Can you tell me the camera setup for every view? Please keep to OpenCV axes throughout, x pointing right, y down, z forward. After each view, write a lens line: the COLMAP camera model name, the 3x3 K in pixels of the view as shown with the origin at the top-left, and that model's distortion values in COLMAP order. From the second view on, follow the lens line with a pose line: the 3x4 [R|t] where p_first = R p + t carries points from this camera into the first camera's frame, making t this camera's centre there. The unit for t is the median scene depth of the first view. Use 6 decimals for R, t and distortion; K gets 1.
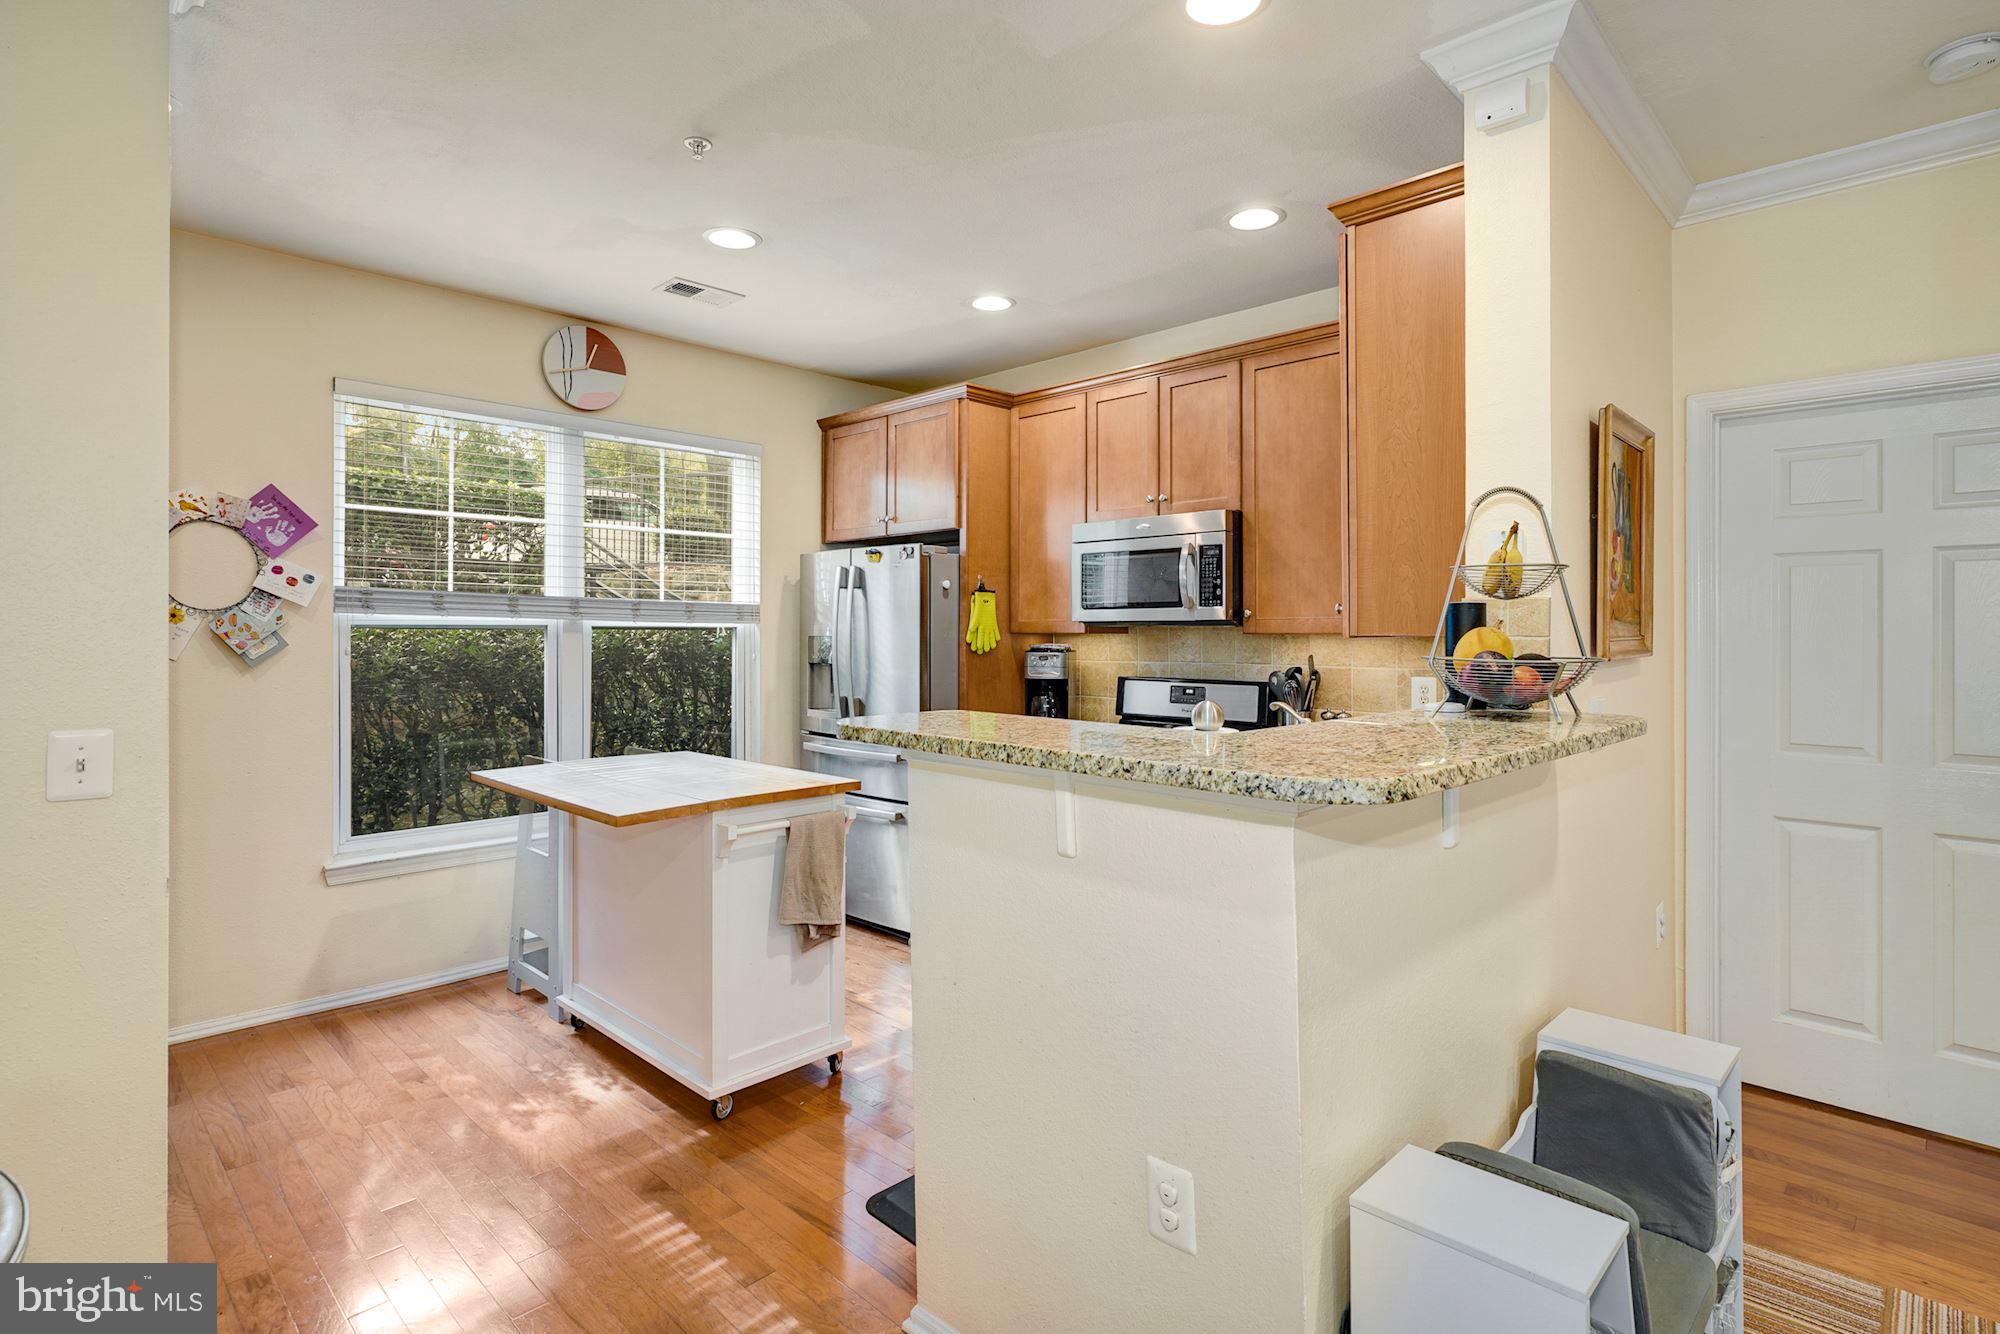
lens RADIAL K [[1005.9, 0, 1000.1], [0, 1005.9, 624.7], [0, 0, 1]] dist [-0.002808, 0.000215]
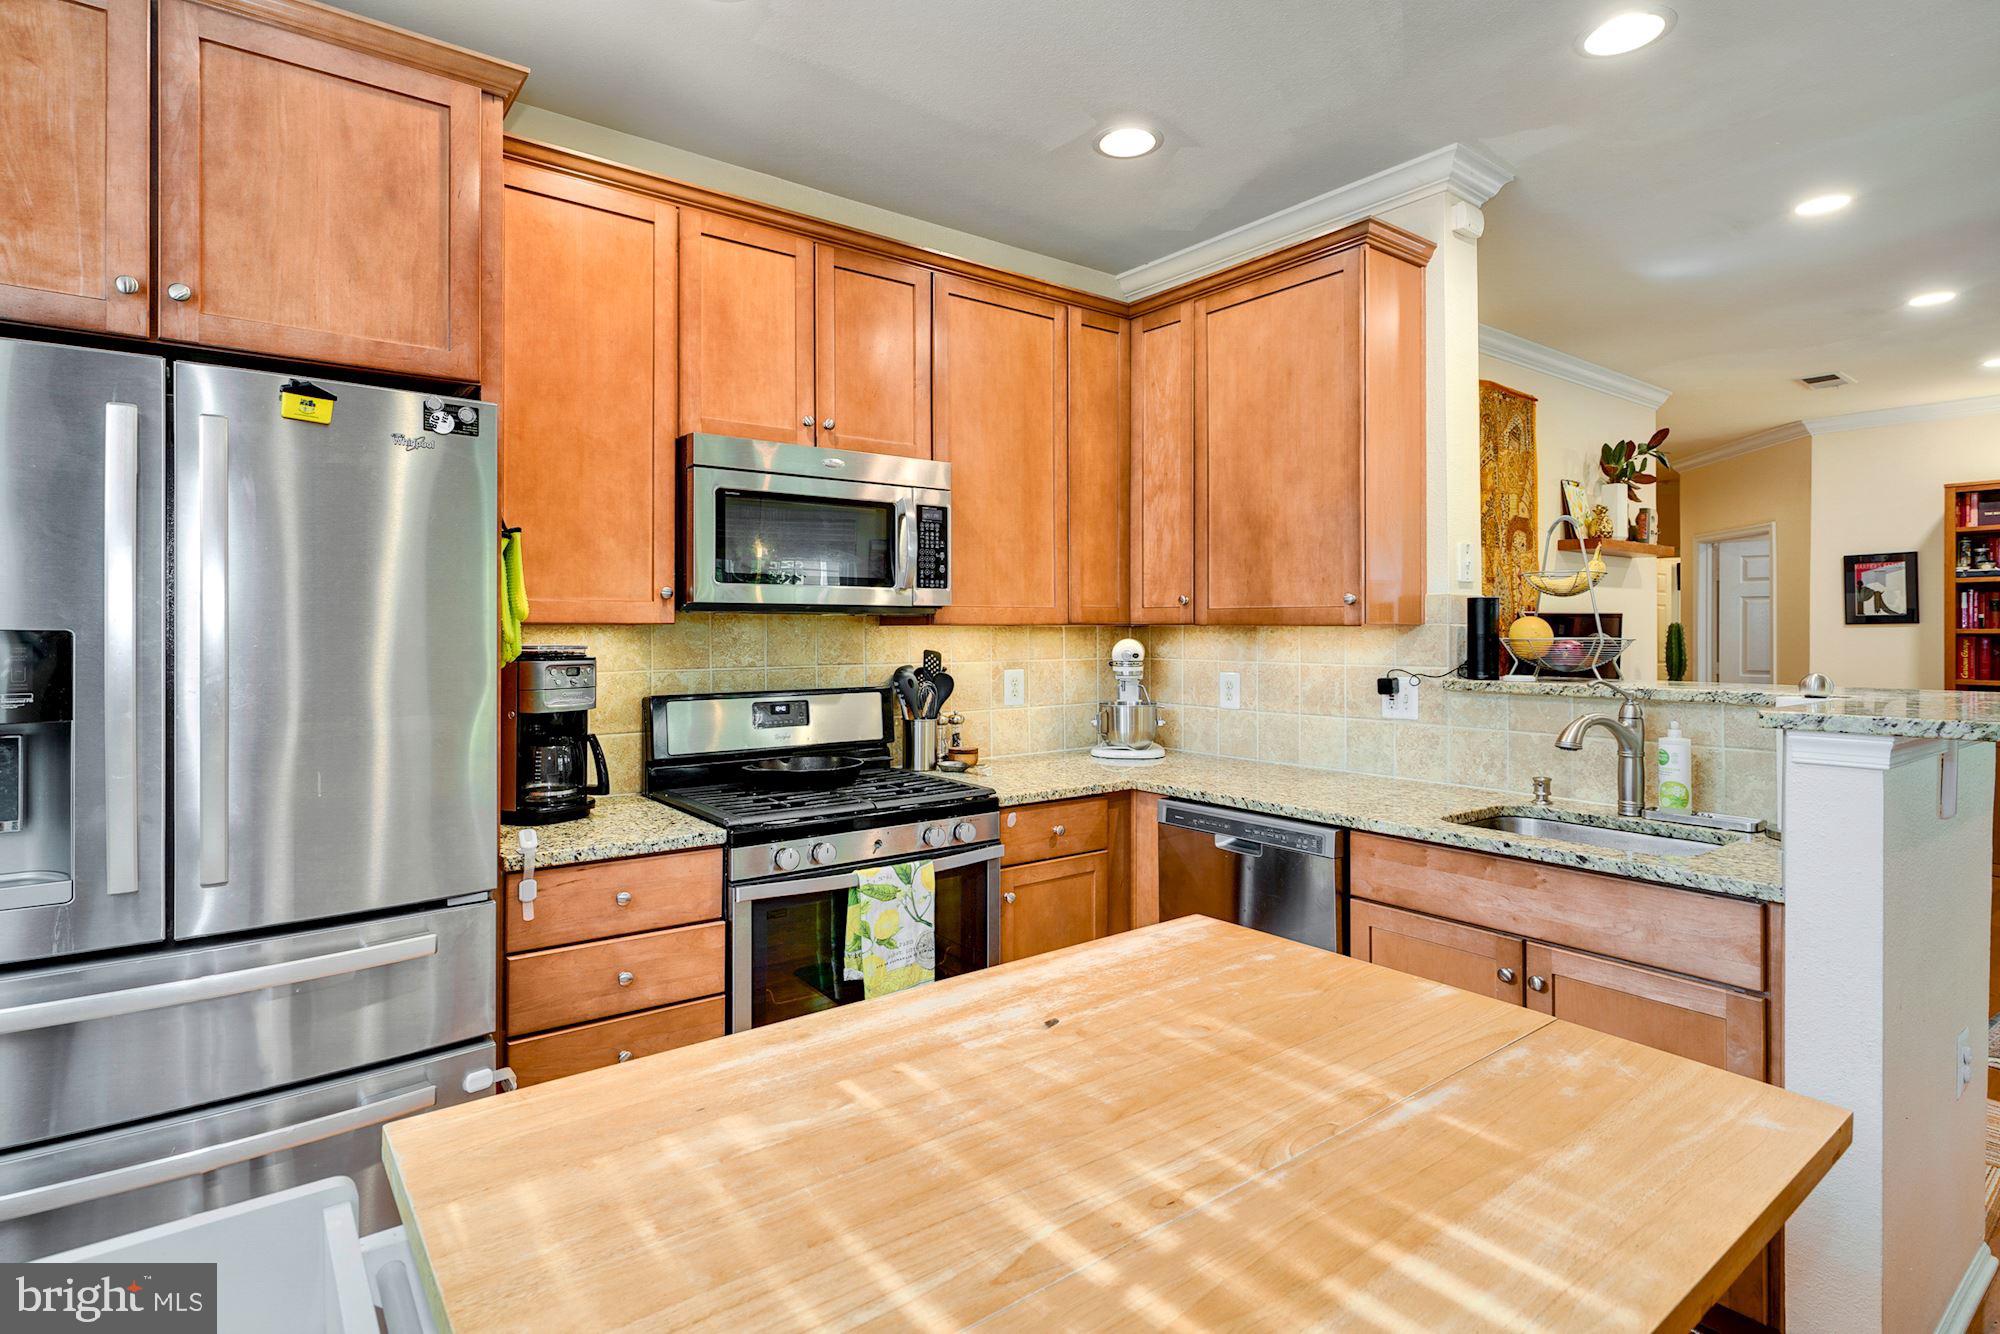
lens RADIAL K [[1005.9, 0, 1000.1], [0, 1005.9, 624.7], [0, 0, 1]] dist [-0.002808, 0.000215]
pose [[0.139552, 0.005920, 0.990197, -0.469369], [-0.003068, 0.999980, -0.005546, 0.012031], [-0.990210, -0.002264, 0.139568, 0.750505]]
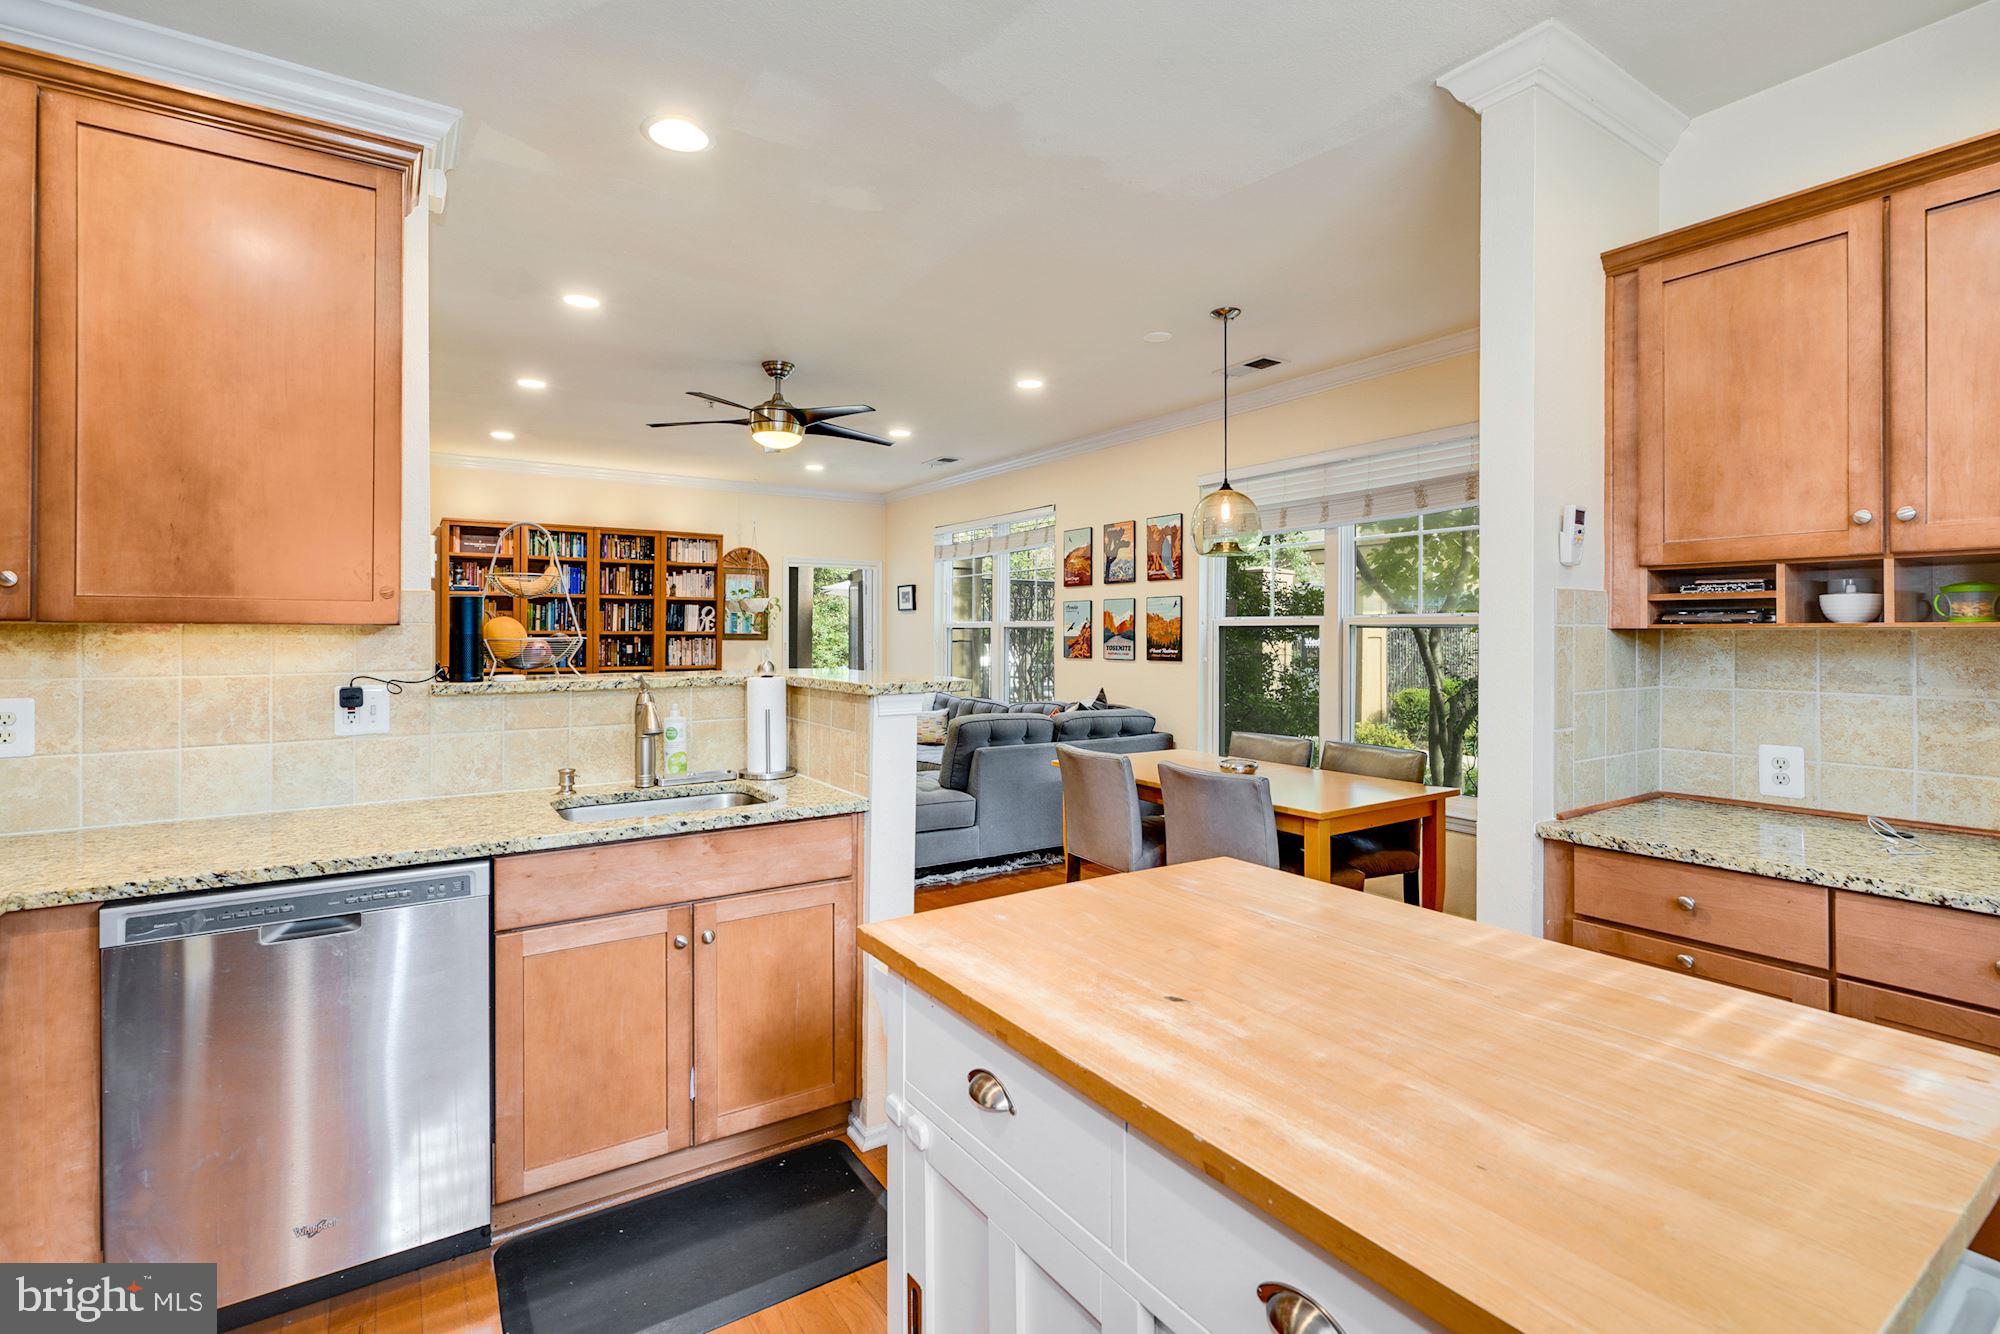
lens RADIAL K [[915.6, 0, 999.9], [0, 915.6, 630.5], [0, 0, 1]] dist [-0.001204, 0.000075]
pose [[-0.977946, 0.000826, 0.208857, -0.215700], [-0.000057, 0.999991, -0.004224, 0.013471], [-0.208858, -0.004143, -0.977937, 1.028500]]
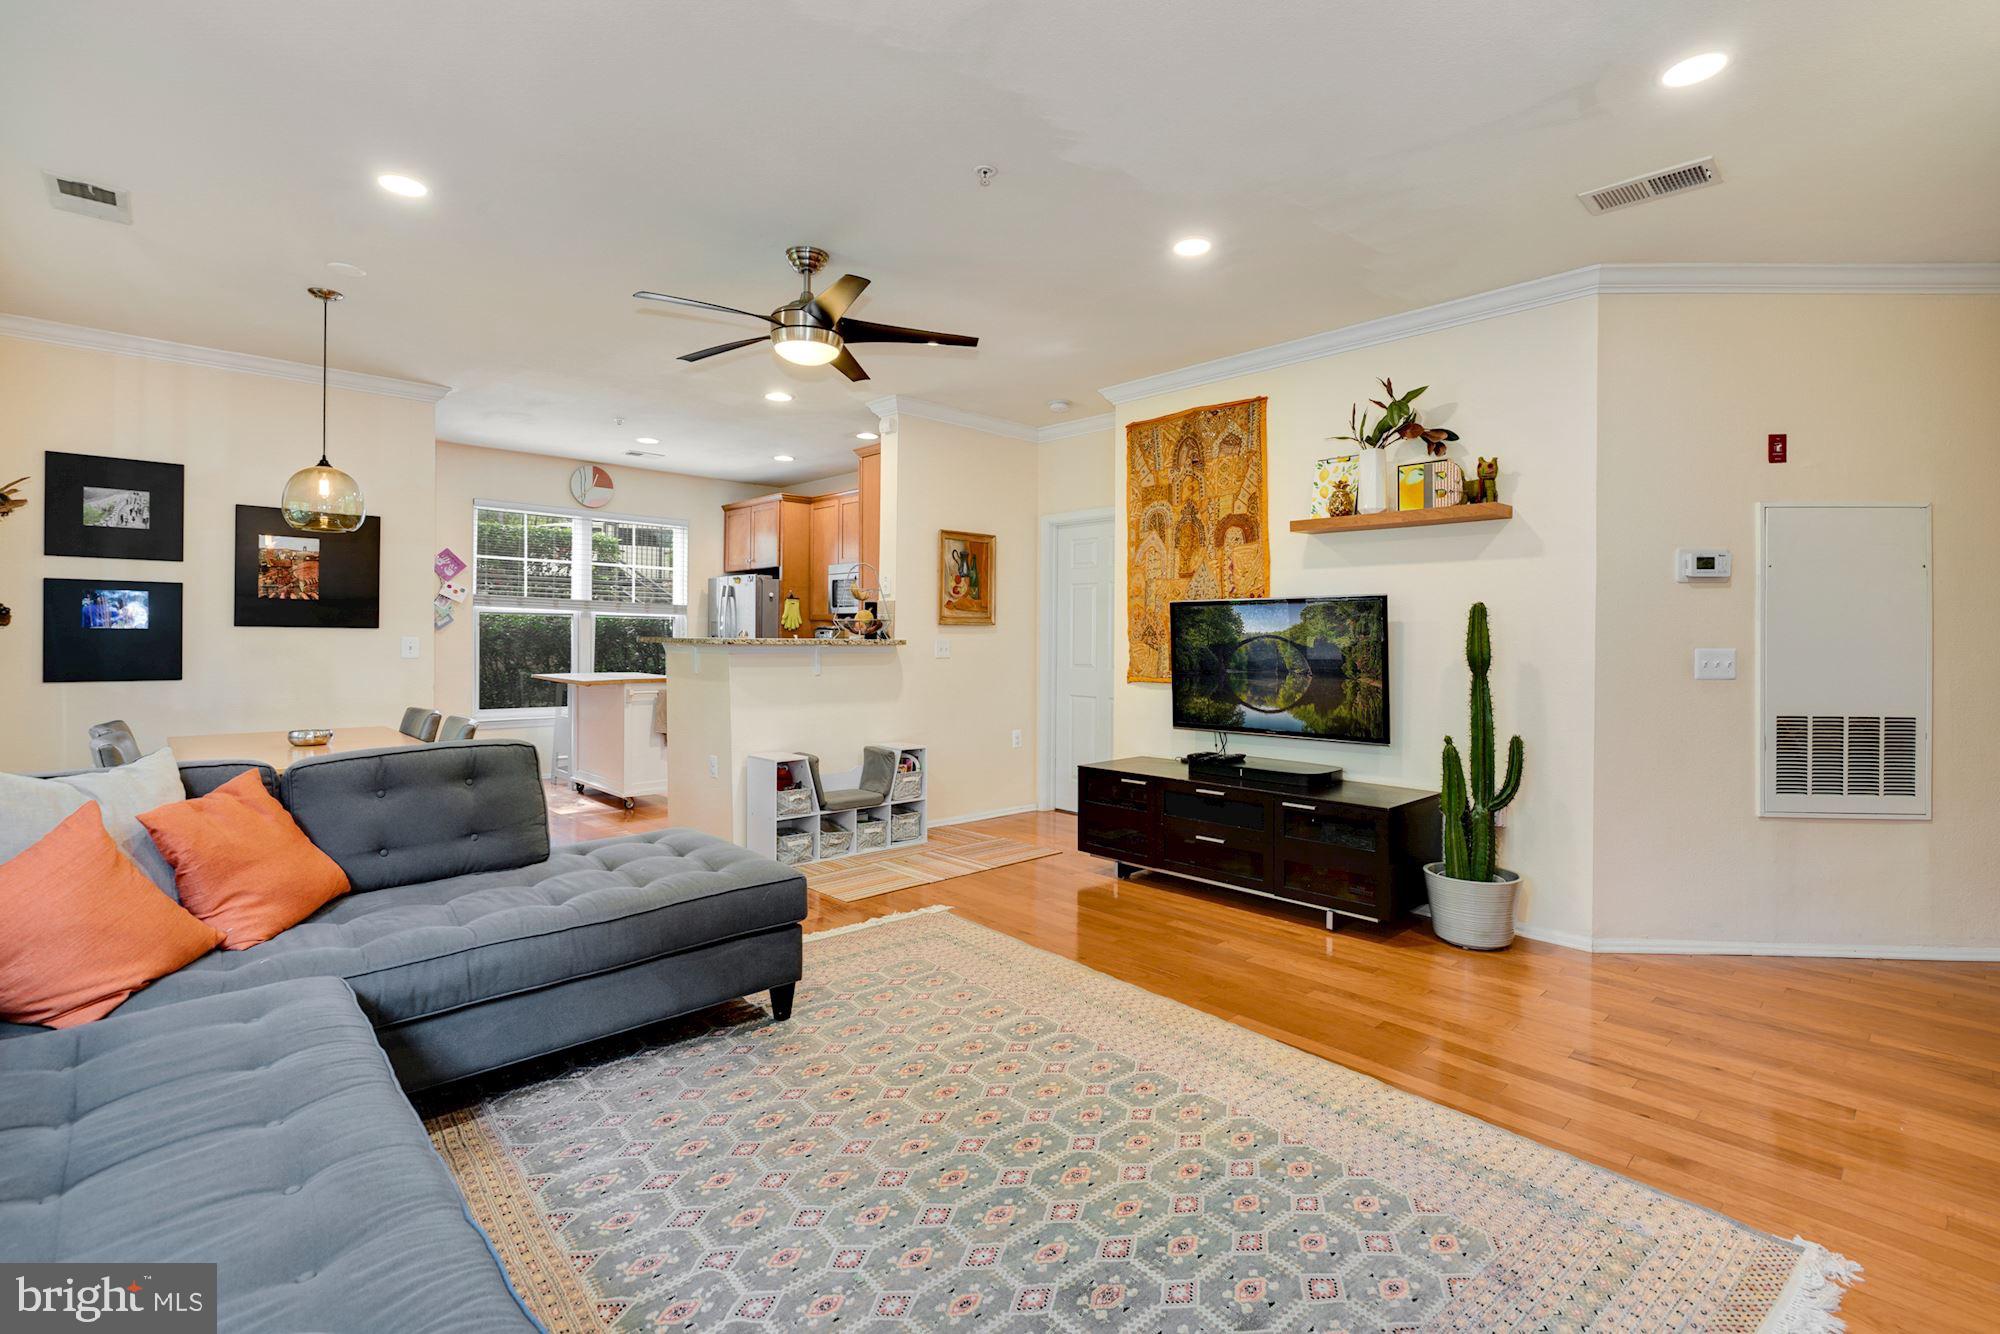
lens RADIAL K [[938.8, 0, 995.0], [0, 938.8, 629.8], [0, 0, 1]] dist [0.000197, -0.000004]
pose [[0.998727, 0.008640, -0.049692, 0.496935], [-0.008755, 0.999959, -0.002095, 0.029687], [0.049672, 0.002527, 0.998762, -0.852885]]
